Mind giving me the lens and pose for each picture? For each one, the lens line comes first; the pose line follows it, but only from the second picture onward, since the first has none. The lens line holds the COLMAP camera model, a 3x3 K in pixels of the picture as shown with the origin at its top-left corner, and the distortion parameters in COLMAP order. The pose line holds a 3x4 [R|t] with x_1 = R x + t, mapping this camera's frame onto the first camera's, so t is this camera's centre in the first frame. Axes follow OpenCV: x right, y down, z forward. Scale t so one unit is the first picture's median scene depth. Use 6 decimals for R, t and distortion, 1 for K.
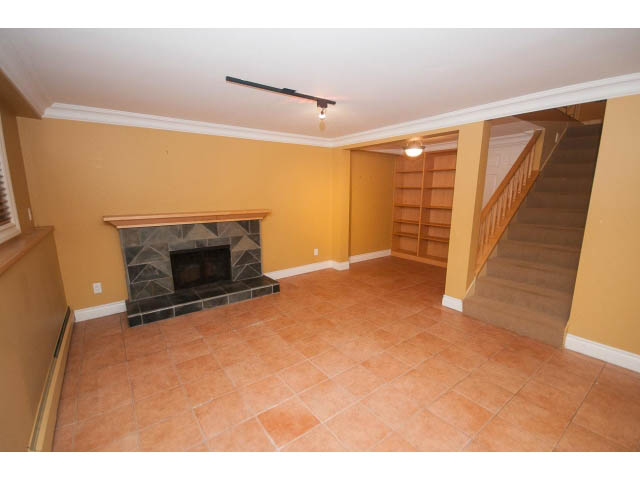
lens RADIAL K [[287.3, 0, 318.4], [0, 287.3, 244.2], [0, 0, 1]] dist [-0.000582, -0.000053]
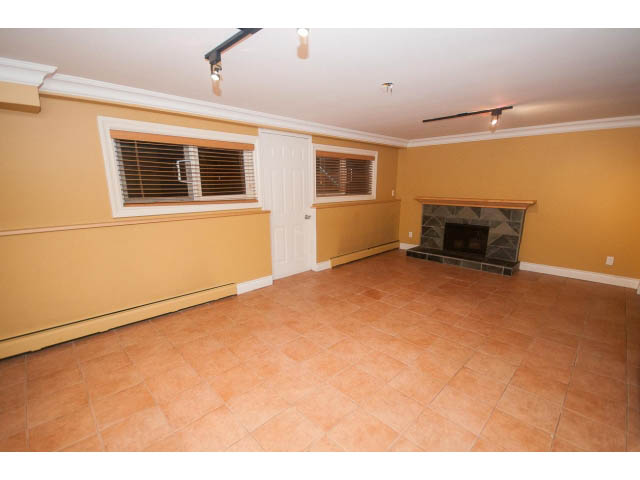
lens RADIAL K [[287.3, 0, 318.4], [0, 287.3, 244.2], [0, 0, 1]] dist [-0.000582, -0.000053]
pose [[0.129849, 0.212794, -0.968431, 0.891642], [-0.180951, 0.965383, 0.187862, -0.027300], [0.974882, 0.150845, 0.163859, 0.101123]]
